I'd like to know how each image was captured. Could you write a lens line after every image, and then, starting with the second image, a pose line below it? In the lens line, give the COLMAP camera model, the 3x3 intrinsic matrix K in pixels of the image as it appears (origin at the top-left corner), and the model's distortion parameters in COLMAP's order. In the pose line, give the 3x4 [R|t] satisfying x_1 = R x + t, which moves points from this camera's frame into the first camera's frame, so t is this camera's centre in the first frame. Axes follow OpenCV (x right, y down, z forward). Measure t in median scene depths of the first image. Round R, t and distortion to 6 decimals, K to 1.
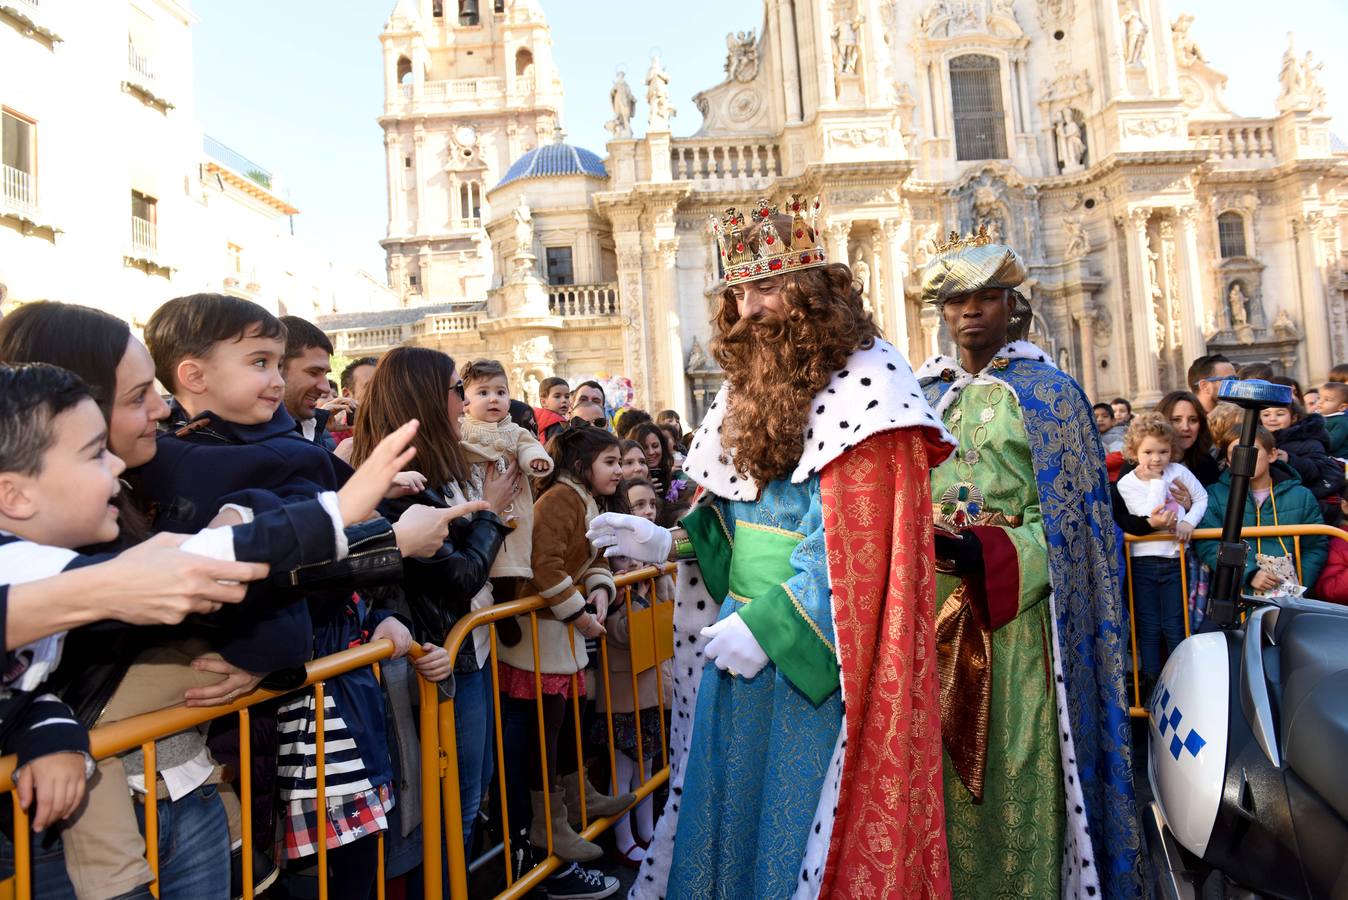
lens RADIAL K [[893.6, 0, 689.6], [0, 893.6, 453.1], [0, 0, 1]] dist [-0.055042, 0.001521]
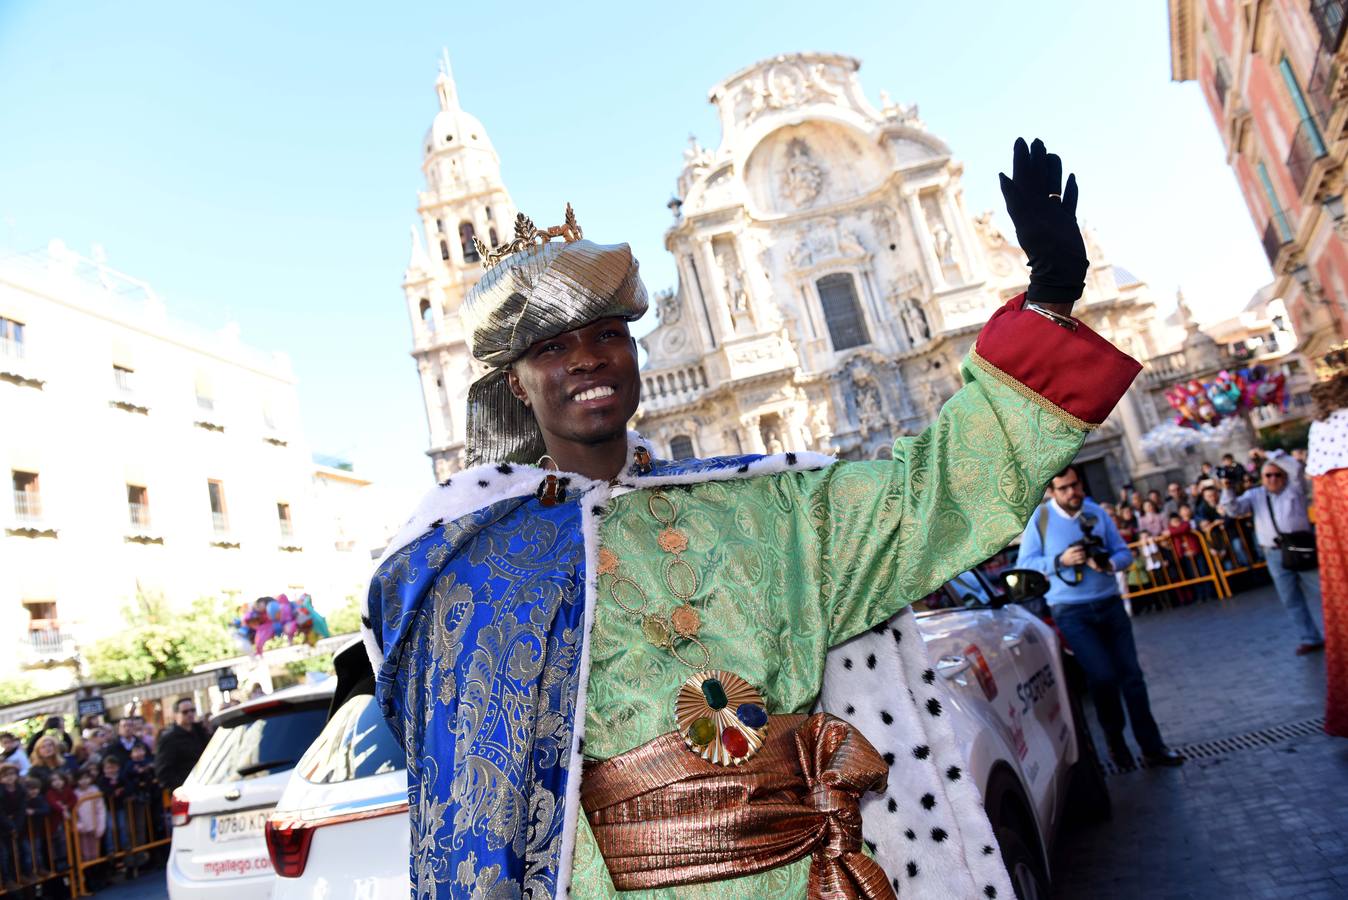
lens RADIAL K [[893.6, 0, 692.3], [0, 893.6, 442.2], [0, 0, 1]] dist [-0.055042, 0.001521]
pose [[0.983858, -0.174575, -0.039332, 0.119128], [0.166791, 0.974218, -0.151924, -0.024956], [0.064840, 0.142912, 0.987609, -0.349757]]
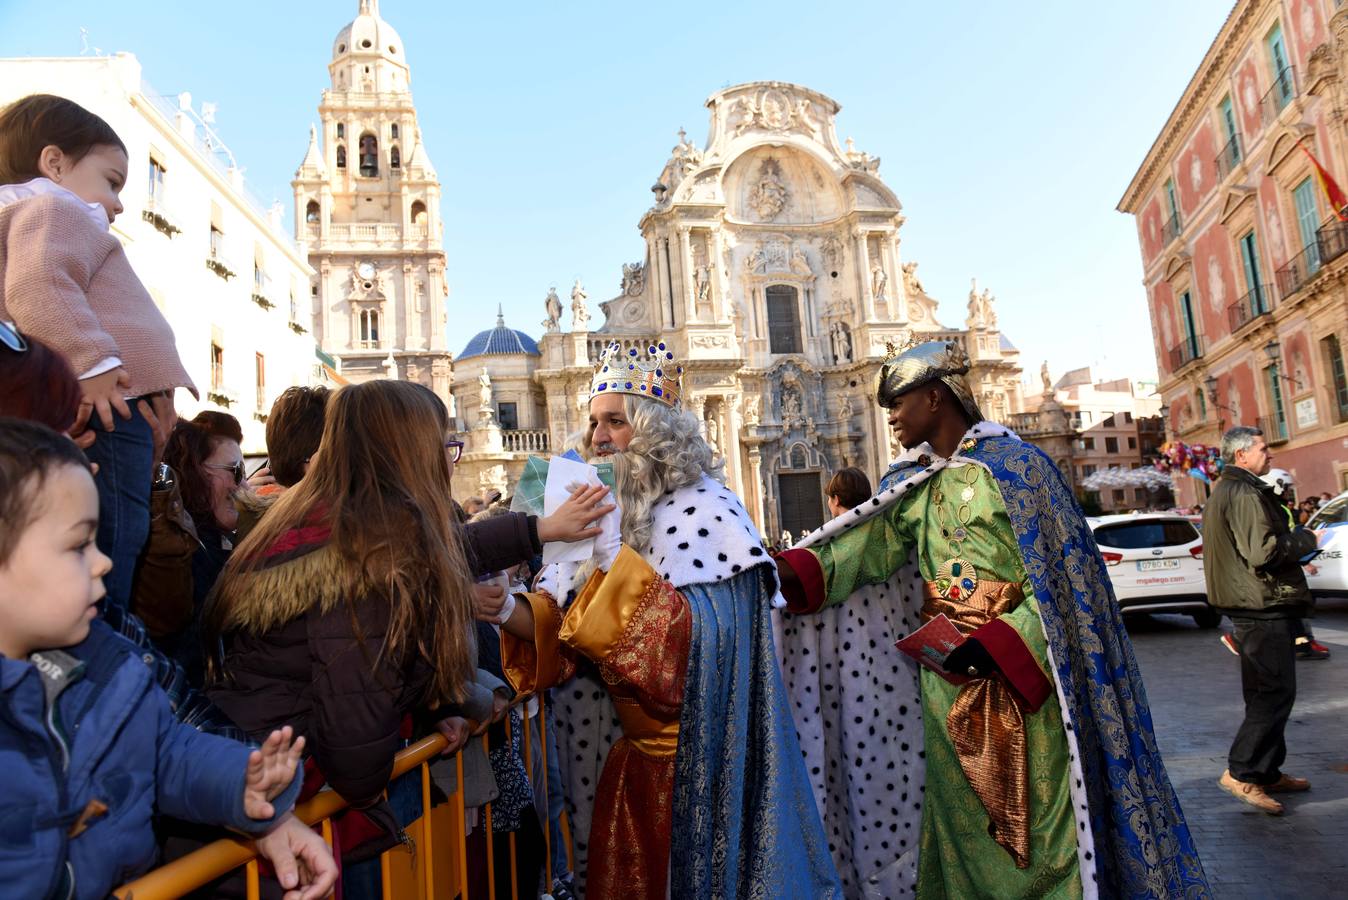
lens RADIAL K [[893.6, 0, 680.8], [0, 893.6, 453.0], [0, 0, 1]] dist [-0.055042, 0.001521]
pose [[0.980644, 0.015707, 0.195167, -0.154487], [0.002542, 0.995672, -0.092903, -0.014096], [-0.195781, 0.091601, 0.976360, -0.478773]]
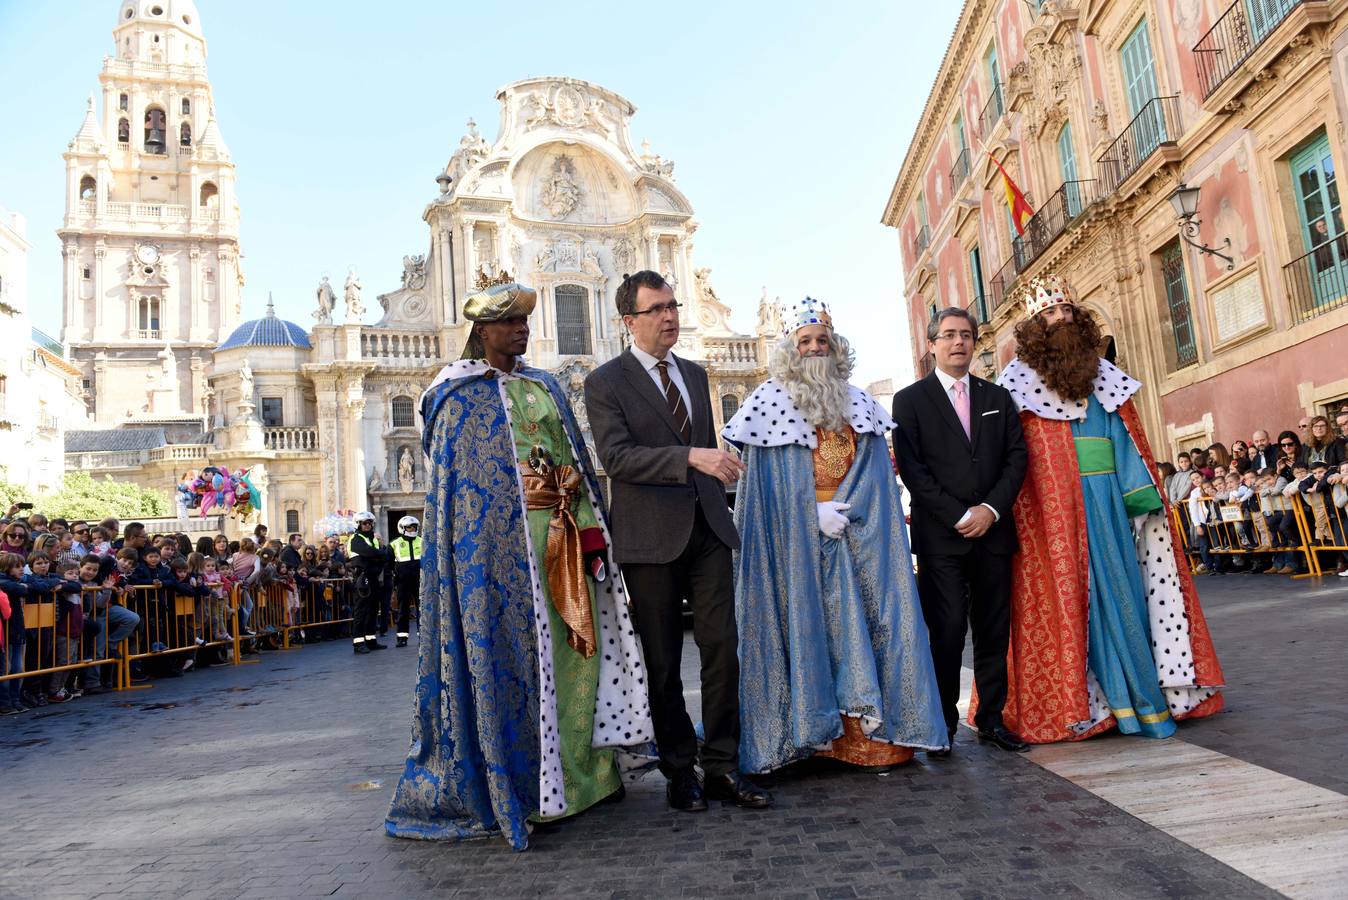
lens RADIAL K [[893.6, 0, 681.0], [0, 893.6, 456.2], [0, 0, 1]] dist [-0.055042, 0.001521]
pose [[0.931919, 0.029111, 0.361495, -0.050333], [0.006070, 0.995382, -0.095806, -0.009194], [-0.362614, 0.091478, 0.927439, -0.481961]]
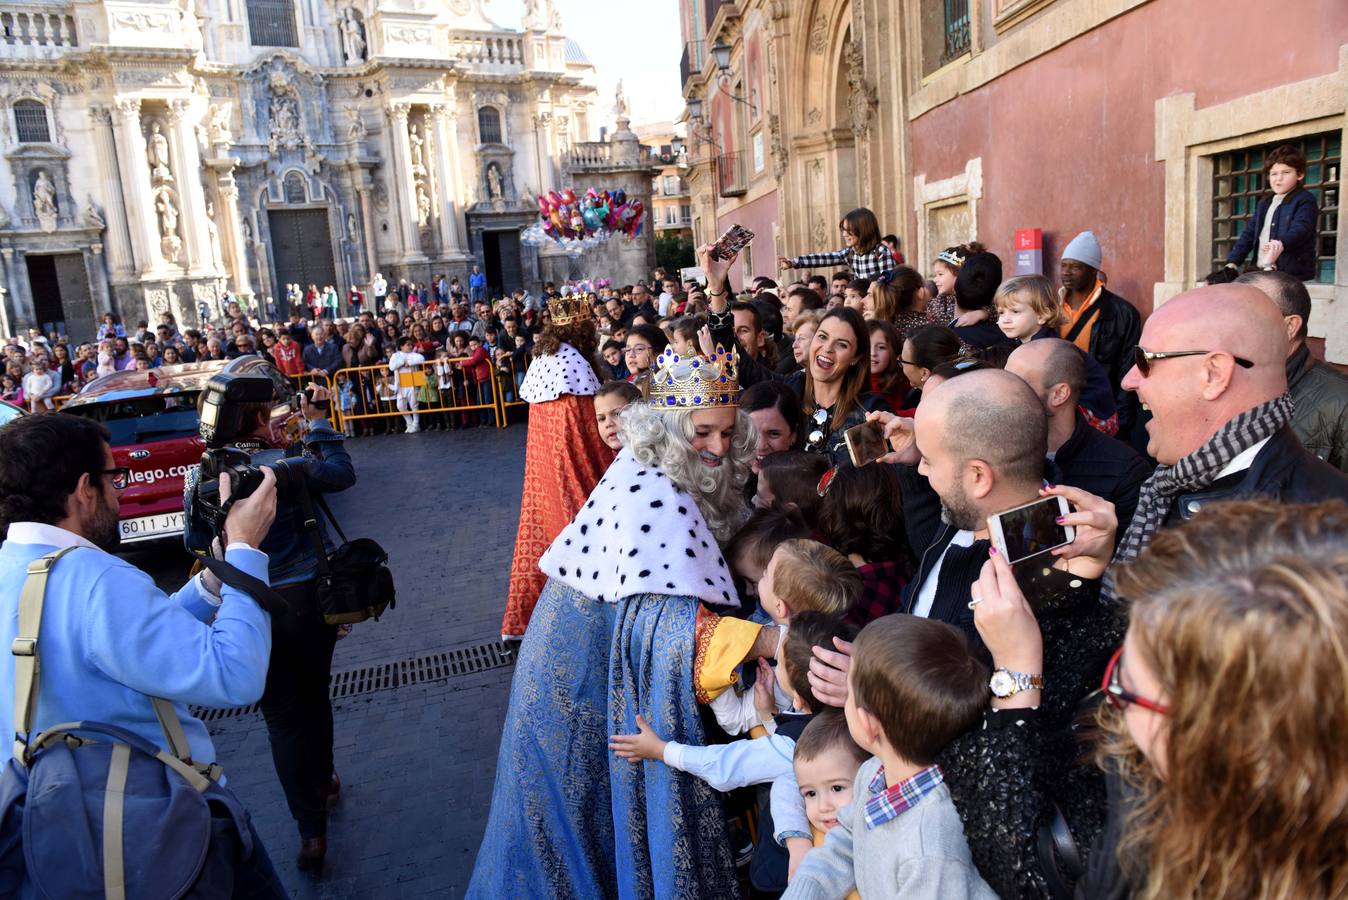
lens RADIAL K [[893.6, 0, 668.4], [0, 893.6, 448.6], [0, 0, 1]] dist [-0.055042, 0.001521]
pose [[0.868483, -0.092998, 0.486917, 0.173772], [-0.005935, 0.980224, 0.197801, -0.043238], [-0.495683, -0.174676, 0.850756, -0.334926]]
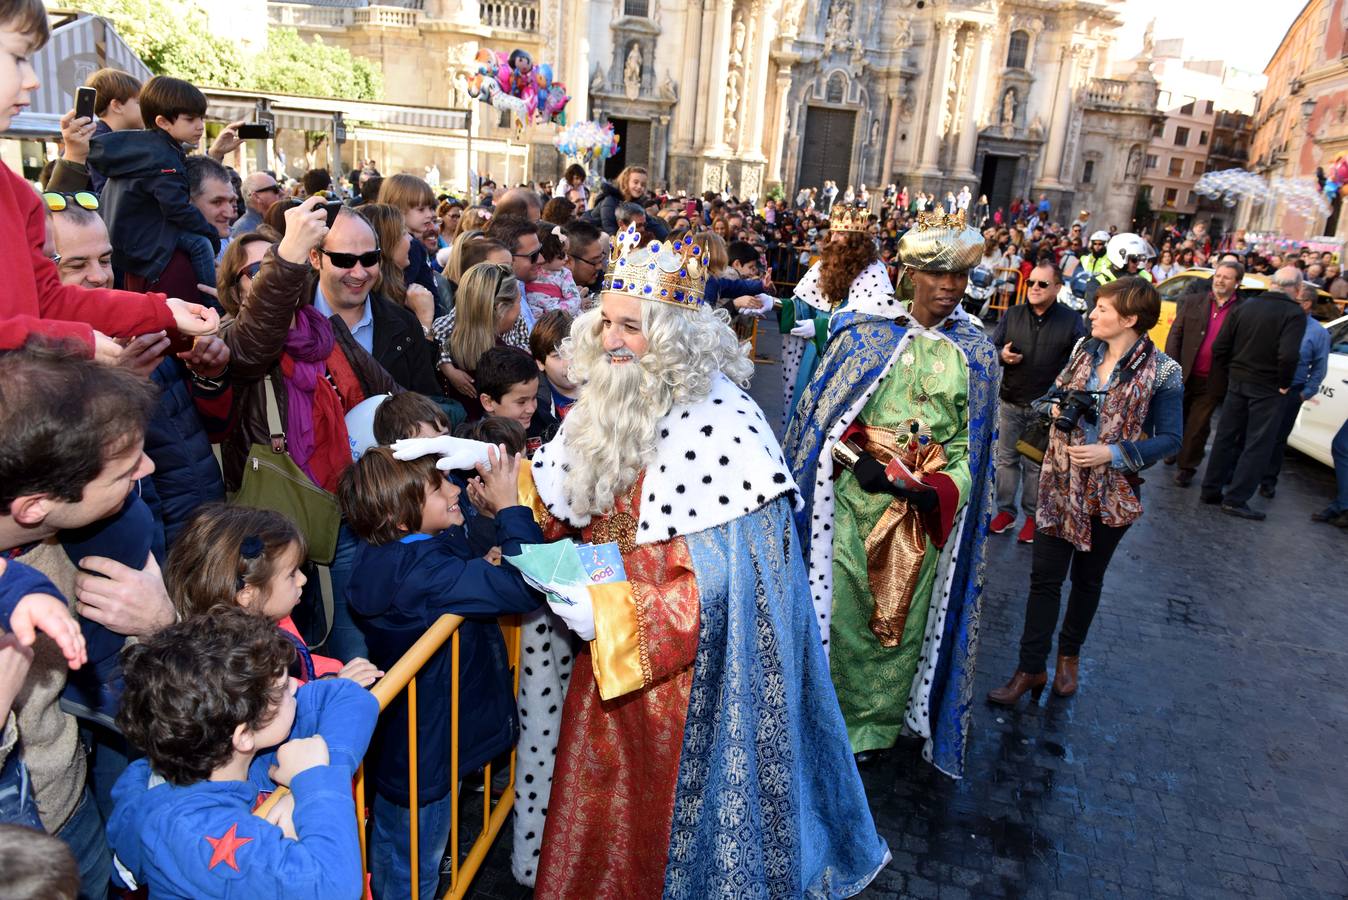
lens RADIAL K [[893.6, 0, 682.8], [0, 893.6, 448.8], [0, 0, 1]] dist [-0.055042, 0.001521]
pose [[0.971191, 0.075198, 0.226128, -0.114964], [-0.144603, 0.940205, 0.308391, -0.022589], [-0.189416, -0.332205, 0.923992, -0.314169]]
